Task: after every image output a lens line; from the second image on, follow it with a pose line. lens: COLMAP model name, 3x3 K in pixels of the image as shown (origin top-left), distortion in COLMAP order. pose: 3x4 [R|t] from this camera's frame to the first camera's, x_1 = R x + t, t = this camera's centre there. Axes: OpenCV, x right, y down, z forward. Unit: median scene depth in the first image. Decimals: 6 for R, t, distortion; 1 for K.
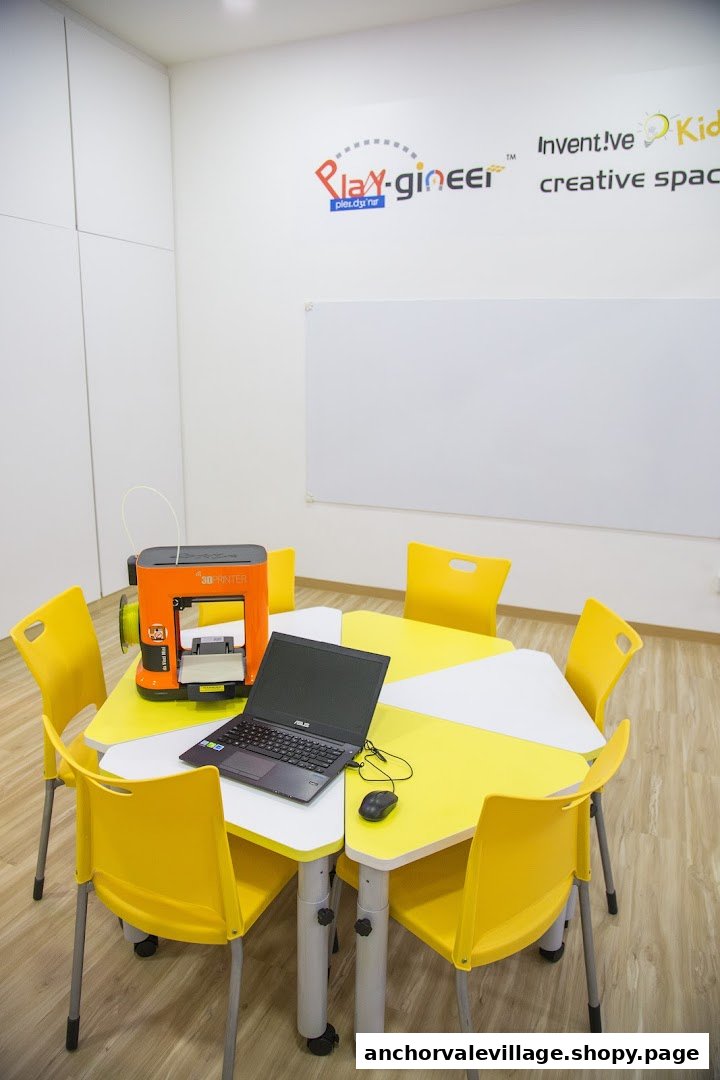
lens RADIAL K [[764.2, 0, 360.0], [0, 764.2, 540.0], [0, 0, 1]] dist [-0.002330, -0.000249]
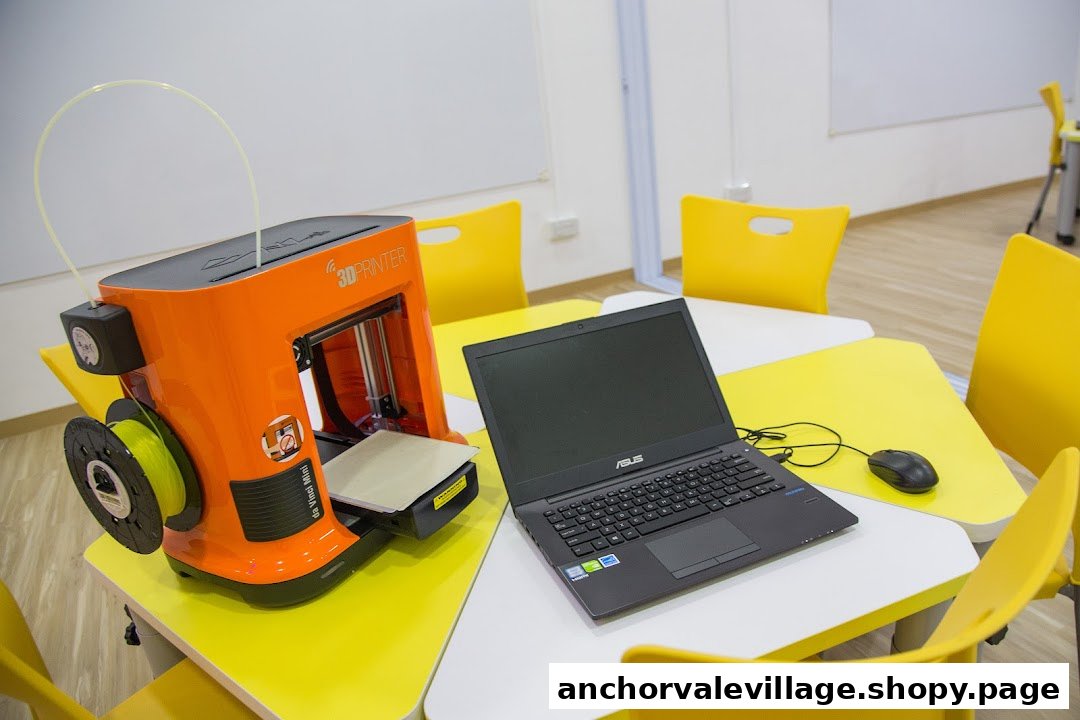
lens RADIAL K [[764.2, 0, 541.0], [0, 764.2, 396.7], [0, 0, 1]] dist [-0.002330, -0.000249]
pose [[0.591380, -0.354506, 0.724289, -0.497170], [0.273905, 0.933091, 0.233062, 0.046709], [-0.758449, 0.060558, 0.648913, 0.672656]]
